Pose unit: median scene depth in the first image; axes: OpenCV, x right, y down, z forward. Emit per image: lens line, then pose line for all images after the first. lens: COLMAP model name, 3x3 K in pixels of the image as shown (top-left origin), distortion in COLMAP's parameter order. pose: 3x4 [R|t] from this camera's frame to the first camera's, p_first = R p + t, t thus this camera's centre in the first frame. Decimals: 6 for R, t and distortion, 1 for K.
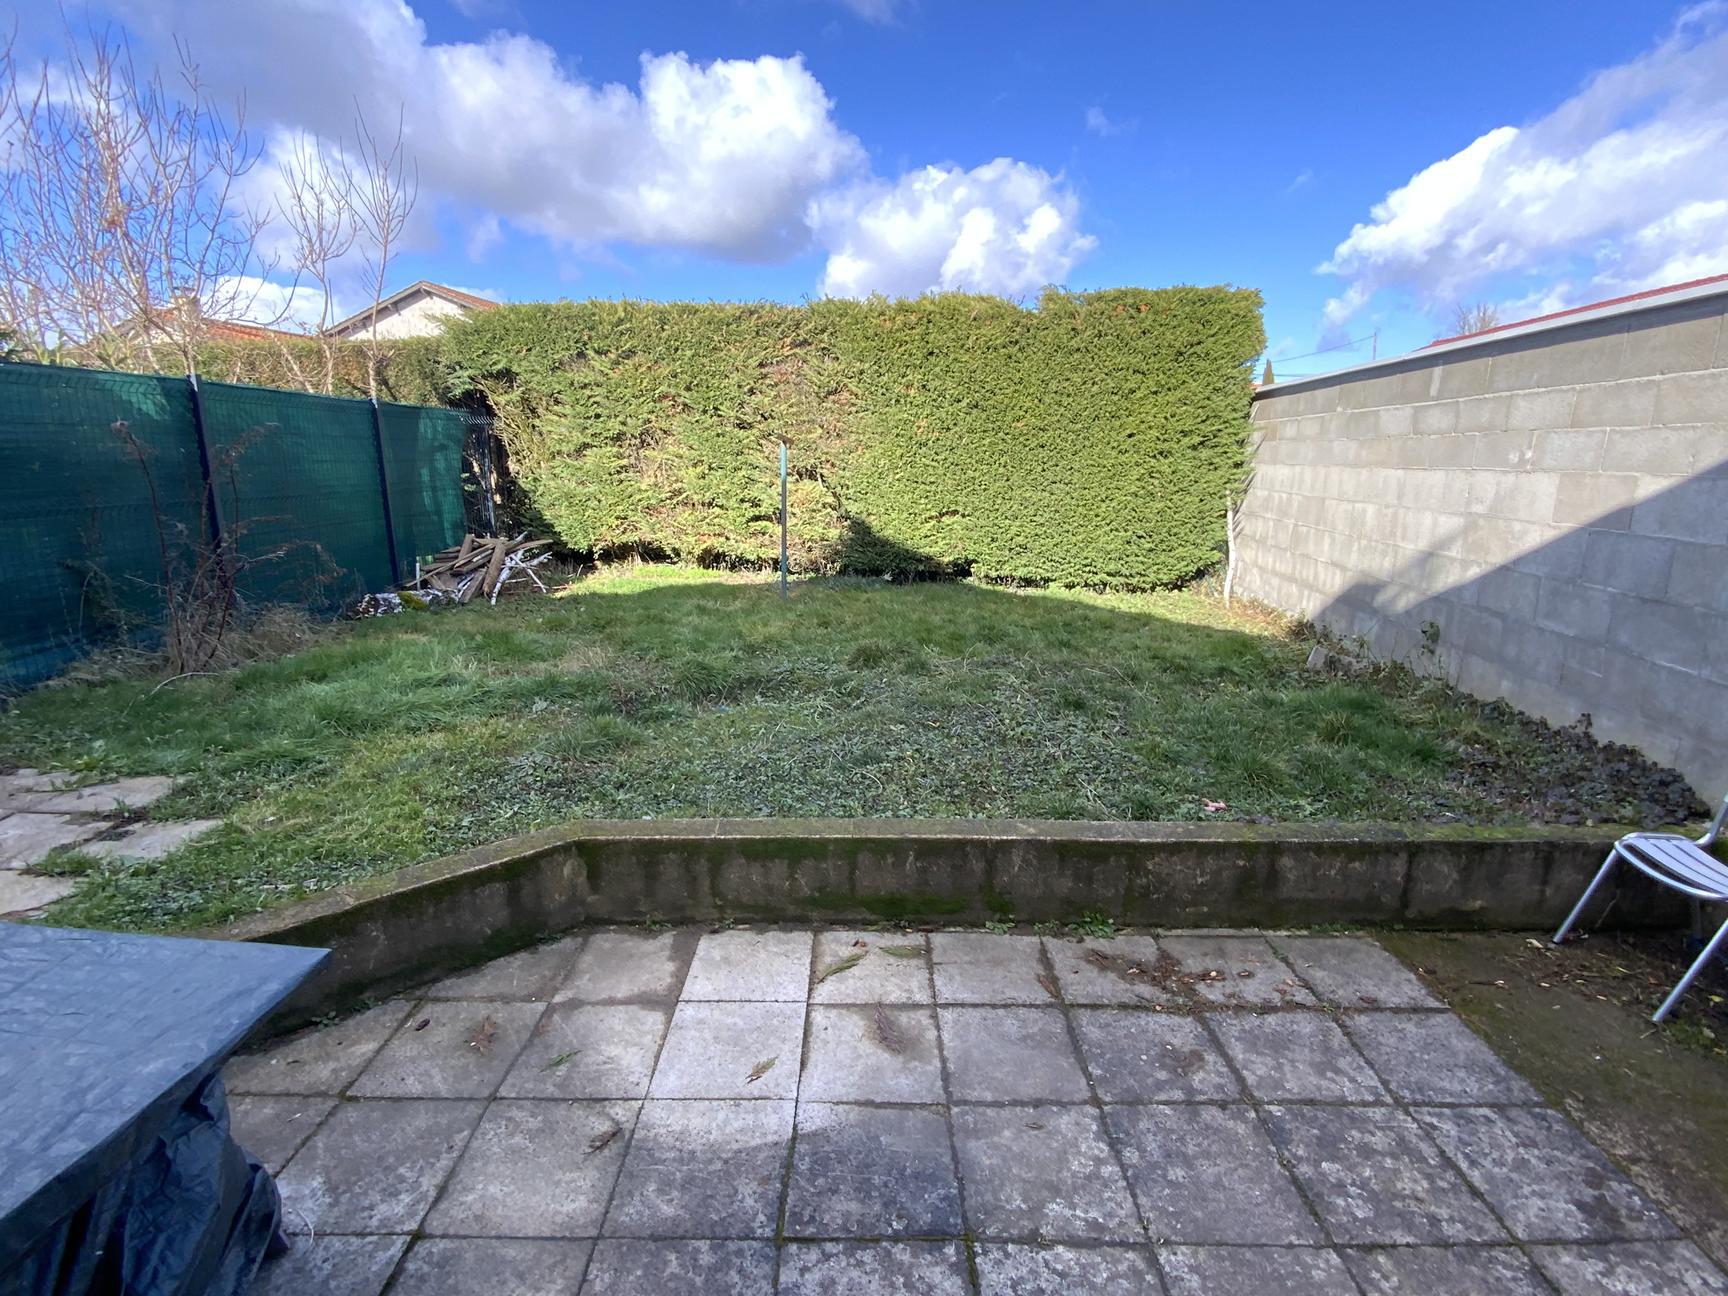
lens RADIAL K [[835.6, 0, 864.0], [0, 835.6, 653.7], [0, 0, 1]] dist [0.001140, -0.000270]
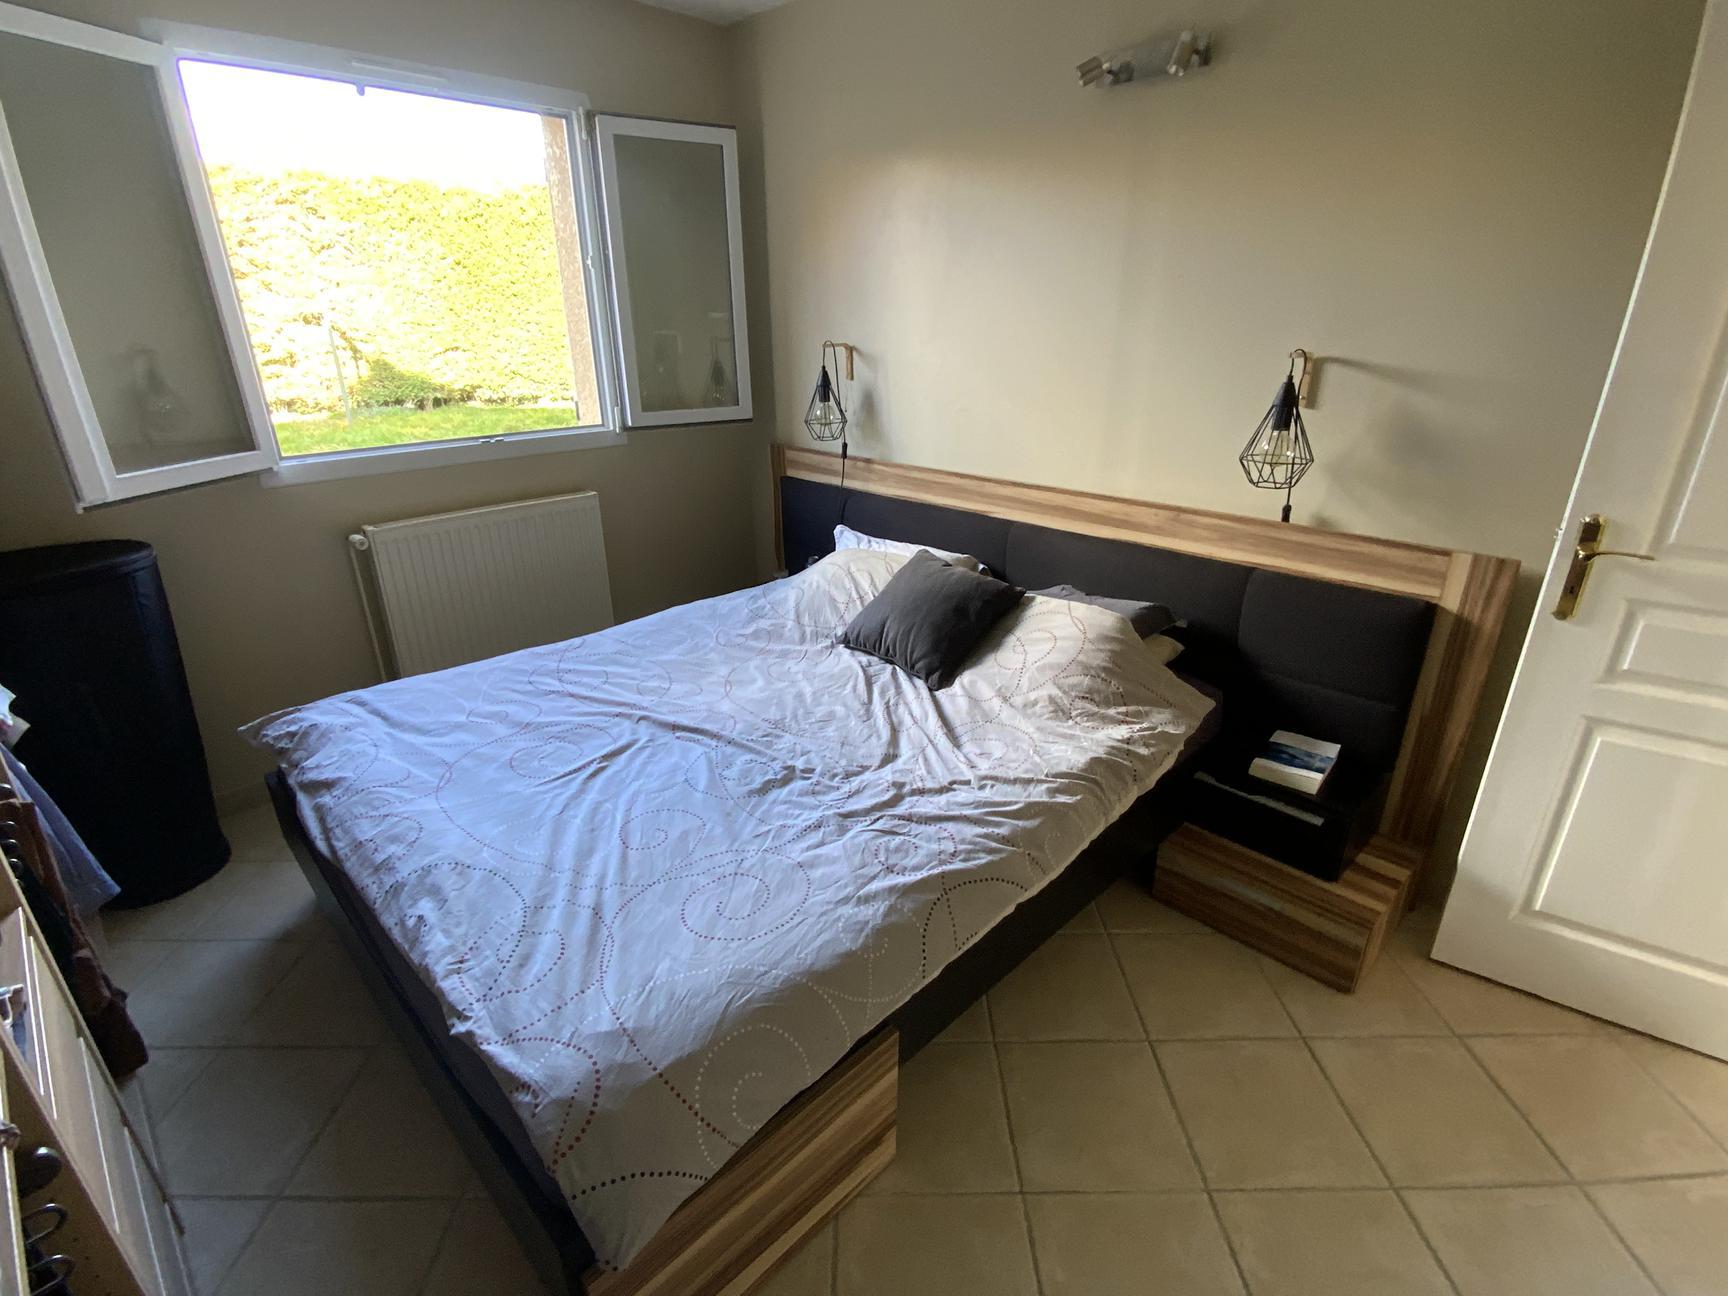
lens RADIAL K [[835.6, 0, 867.7], [0, 835.6, 648.1], [0, 0, 1]] dist [0.001140, -0.000270]
pose [[0.698653, -0.277338, 0.659521, -0.428237], [0.175280, 0.960070, 0.218044, 0.107082], [-0.693658, -0.036736, 0.719367, -0.401265]]
